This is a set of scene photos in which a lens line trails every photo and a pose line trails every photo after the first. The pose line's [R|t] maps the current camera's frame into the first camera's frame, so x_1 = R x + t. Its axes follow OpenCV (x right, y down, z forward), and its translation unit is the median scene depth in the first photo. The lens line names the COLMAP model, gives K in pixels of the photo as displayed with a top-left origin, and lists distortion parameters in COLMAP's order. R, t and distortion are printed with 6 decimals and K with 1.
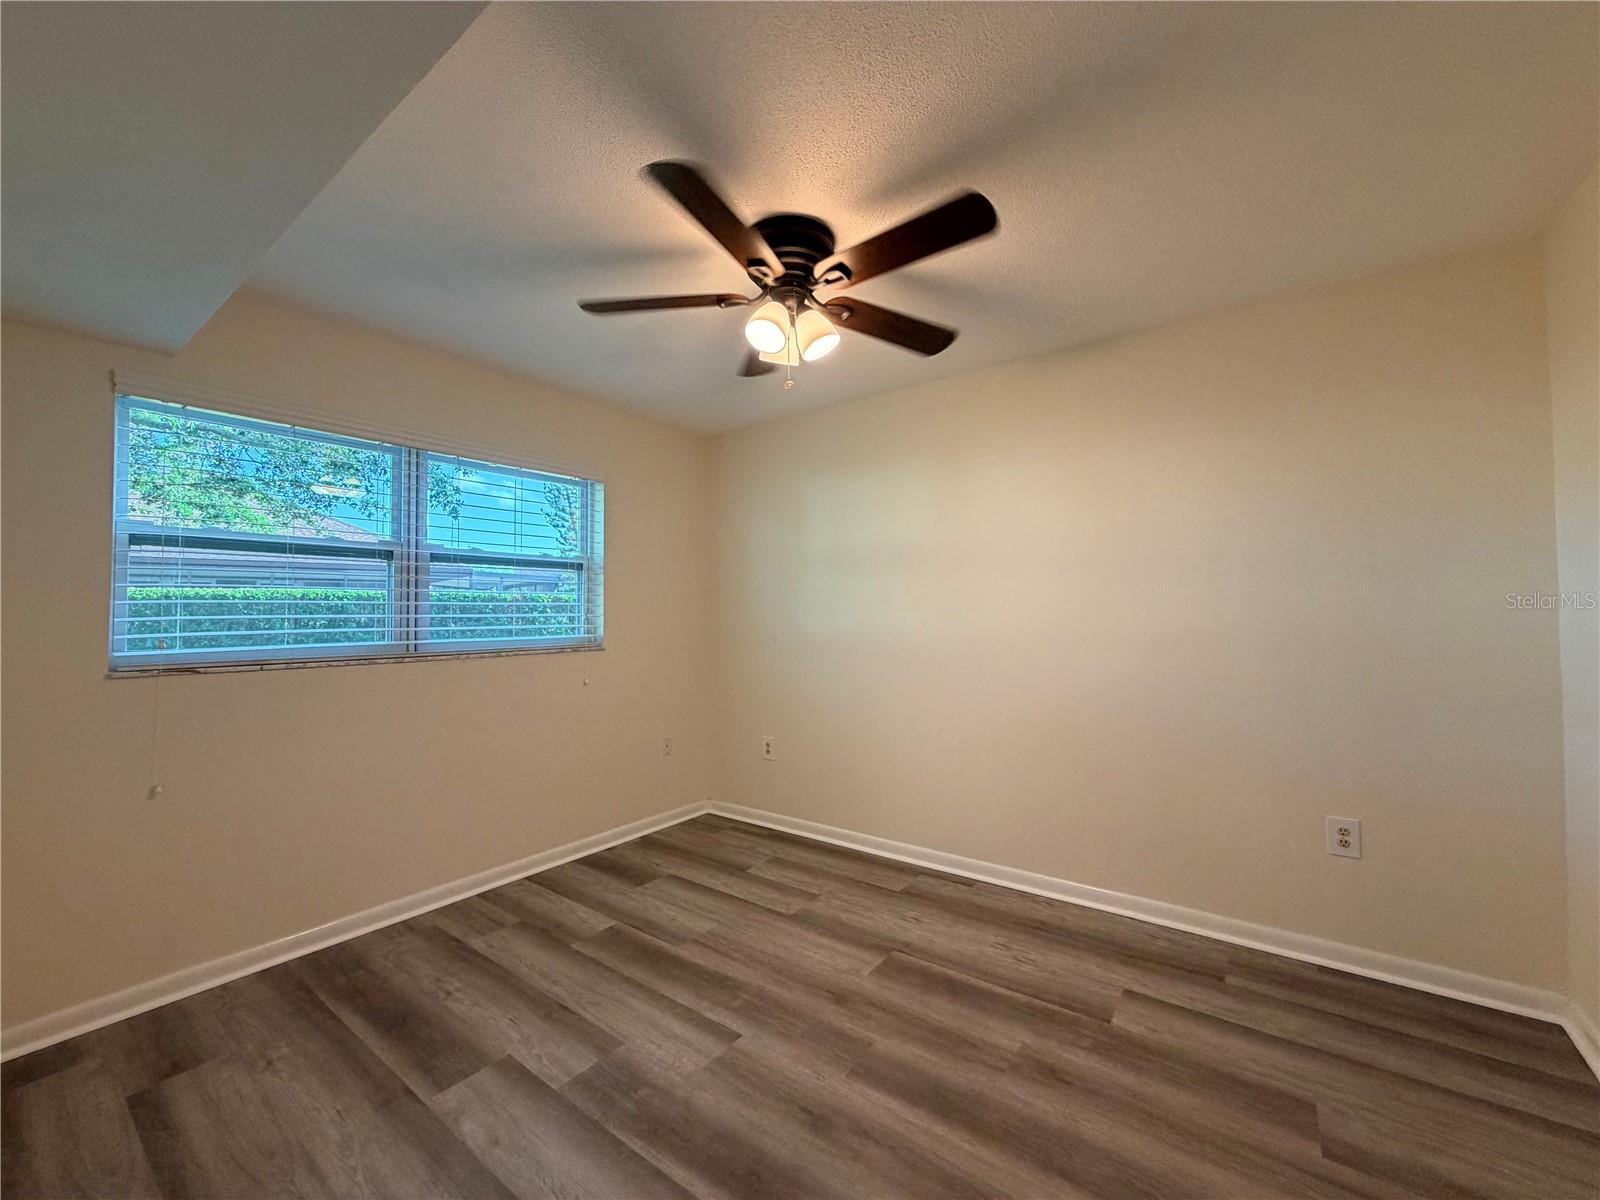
lens RADIAL K [[630.9, 0, 797.2], [0, 630.9, 597.3], [0, 0, 1]] dist [-0.002029, -0.000457]
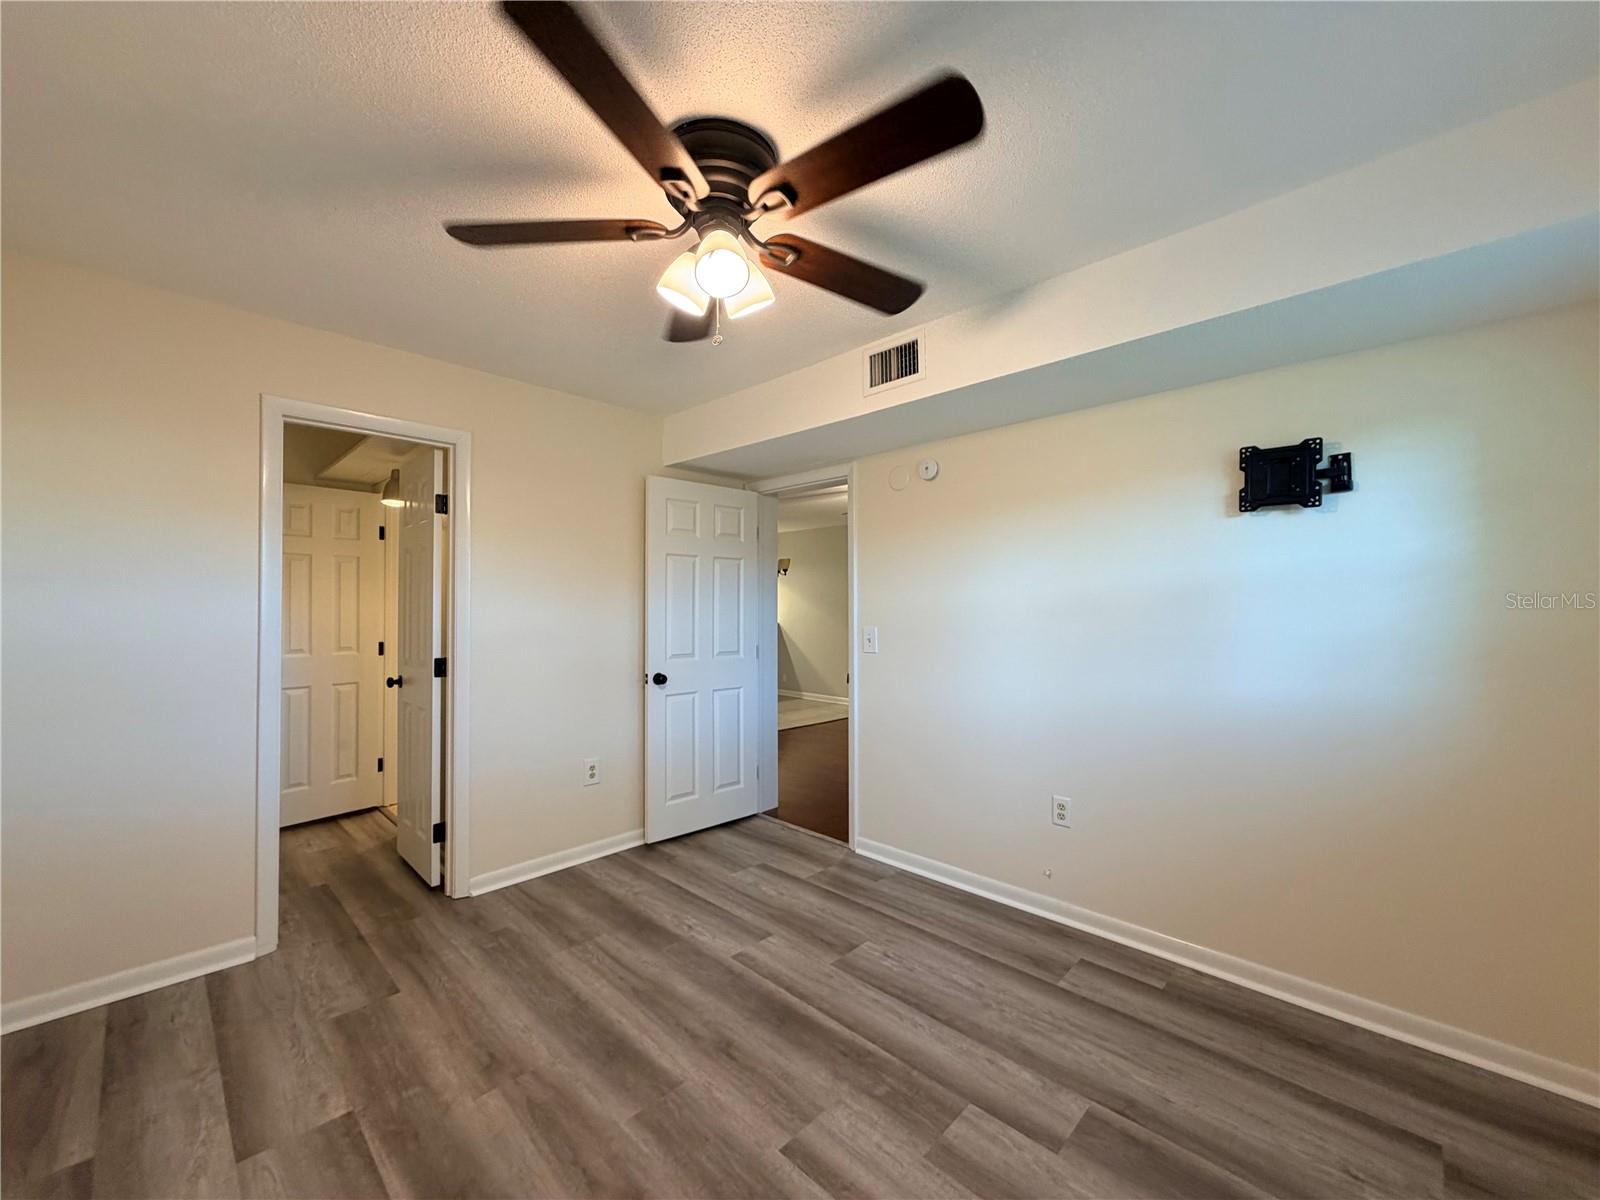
lens RADIAL K [[630.9, 0, 797.2], [0, 630.9, 597.3], [0, 0, 1]] dist [-0.002029, -0.000457]
pose [[-0.991281, 0.007142, 0.131574, -0.242411], [0.001153, 0.998962, -0.045537, 0.026922], [-0.131763, -0.044989, -0.990260, 2.001481]]
